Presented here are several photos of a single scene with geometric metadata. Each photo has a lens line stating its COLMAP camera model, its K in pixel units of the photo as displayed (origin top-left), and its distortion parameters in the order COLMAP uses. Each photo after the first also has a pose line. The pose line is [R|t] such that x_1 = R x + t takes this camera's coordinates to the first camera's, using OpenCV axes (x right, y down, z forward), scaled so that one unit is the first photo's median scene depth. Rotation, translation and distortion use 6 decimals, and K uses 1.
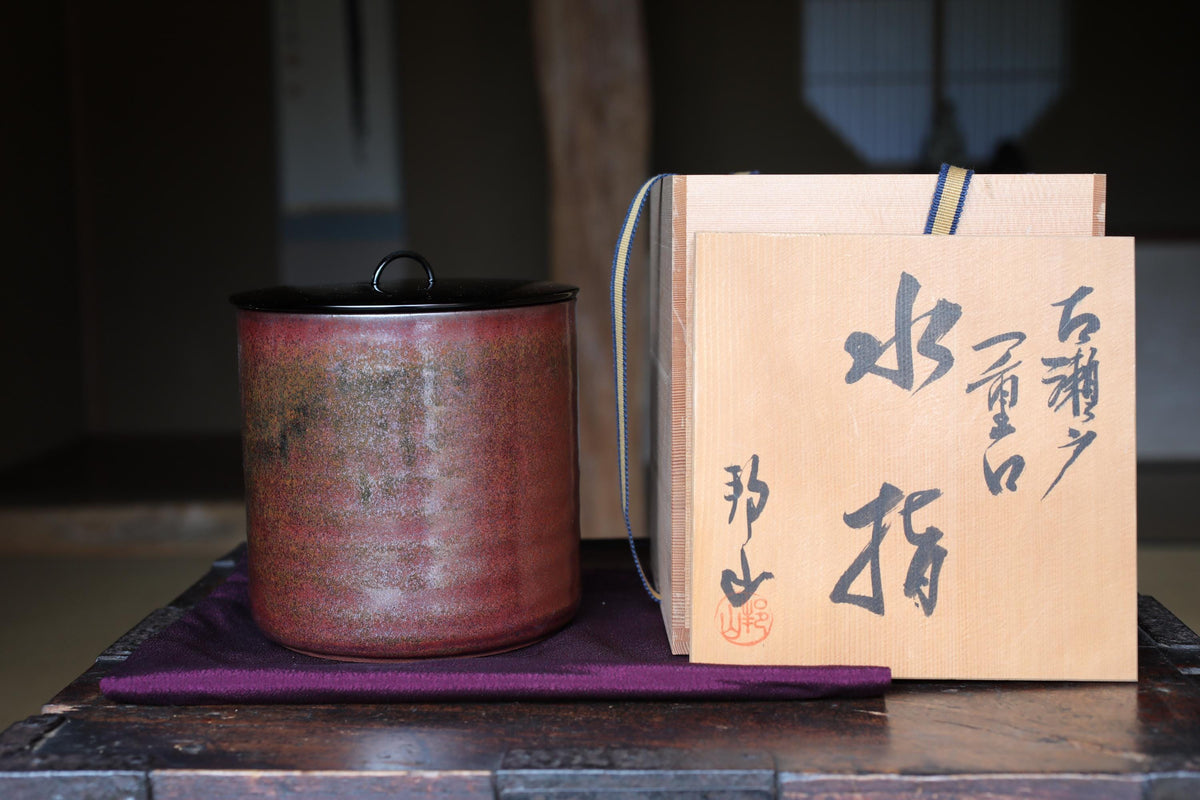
lens RADIAL K [[1928.9, 0, 596.5], [0, 1928.9, 387.7], [0, 0, 1]] dist [-0.031365, 0.284515]
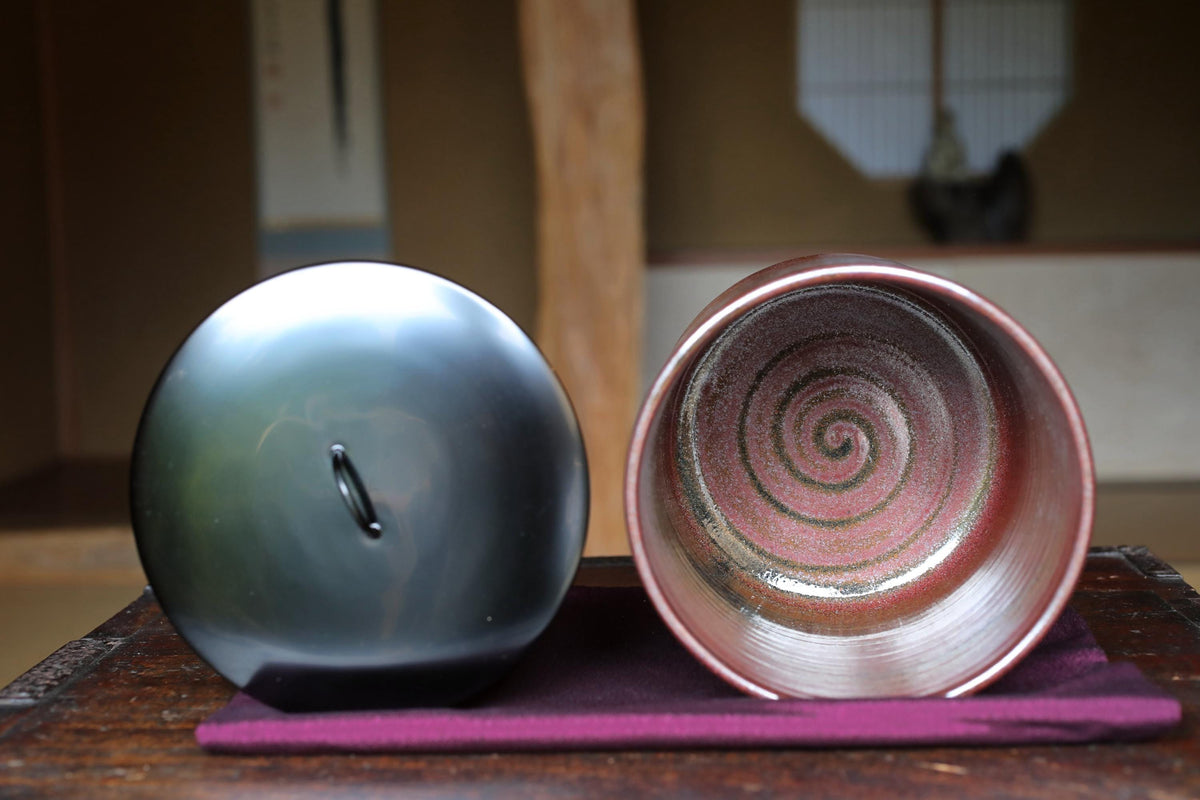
lens RADIAL K [[1874.7, 0, 594.0], [0, 1874.7, 398.0], [0, 0, 1]] dist [-0.045386, 0.332955]
pose [[0.999981, -0.004781, 0.003888, -0.002142], [0.004824, 0.999927, -0.011122, 0.022572], [-0.003835, 0.011141, 0.999931, 0.215843]]
